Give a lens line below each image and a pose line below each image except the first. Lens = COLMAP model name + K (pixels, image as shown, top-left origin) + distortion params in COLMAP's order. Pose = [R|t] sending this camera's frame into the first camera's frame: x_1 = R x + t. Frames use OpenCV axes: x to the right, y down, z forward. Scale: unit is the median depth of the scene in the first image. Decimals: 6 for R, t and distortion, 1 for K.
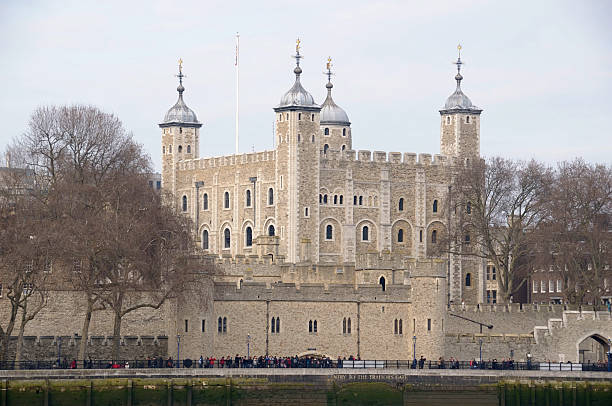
lens RADIAL K [[2259.8, 0, 306.3], [0, 2259.8, 221.9], [0, 0, 1]] dist [0.880669, 0.181233]
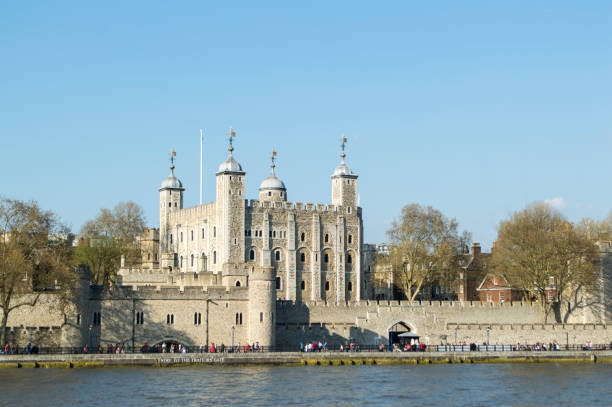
lens RADIAL K [[1100.9, 0, 306.0], [0, 1100.9, 203.5], [0, 0, 1]] dist [-0.011361, -0.170767]
pose [[0.998898, -0.012143, -0.045325, 0.079656], [0.009585, 0.998371, -0.056238, 0.011847], [0.045934, 0.055742, 0.997388, 0.270432]]
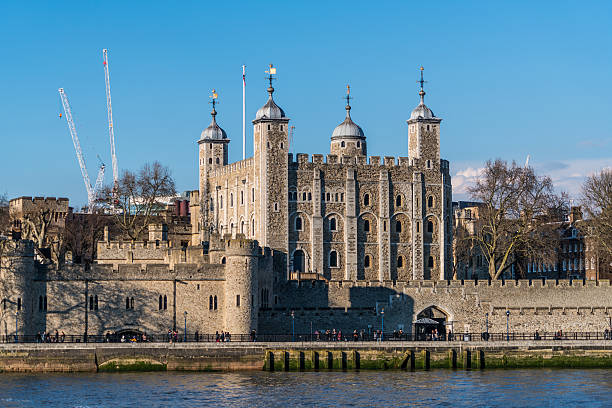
lens RADIAL K [[1507.4, 0, 306.0], [0, 1507.4, 204.0], [0, 0, 1]] dist [-0.032351, -0.244961]
pose [[0.983027, -0.024568, -0.181809, 0.158366], [0.020847, 0.999533, -0.022346, 0.011983], [0.182273, 0.018177, 0.983080, 0.221766]]
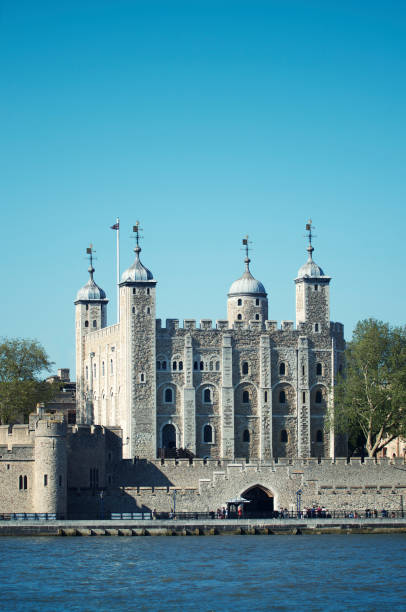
lens RADIAL K [[2056.6, 0, 203.0], [0, 2056.6, 306.0], [0, 0, 1]] dist [-0.127437, -0.950102]
pose [[0.967457, -0.037725, -0.250208, 0.276316], [0.027855, 0.998692, -0.042875, 0.004374], [0.251498, 0.034510, 0.967242, 0.043695]]
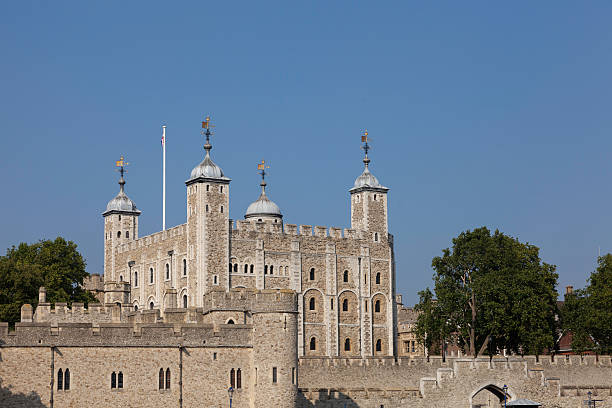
lens RADIAL K [[1272.4, 0, 377.7], [0, 1272.4, 253.6], [0, 0, 1]] dist [-0.007364, -0.003578]
pose [[0.999348, -0.019704, 0.030248, 0.056000], [0.021824, 0.997207, -0.071428, 0.026340], [-0.028756, 0.072042, 0.996987, 0.417829]]
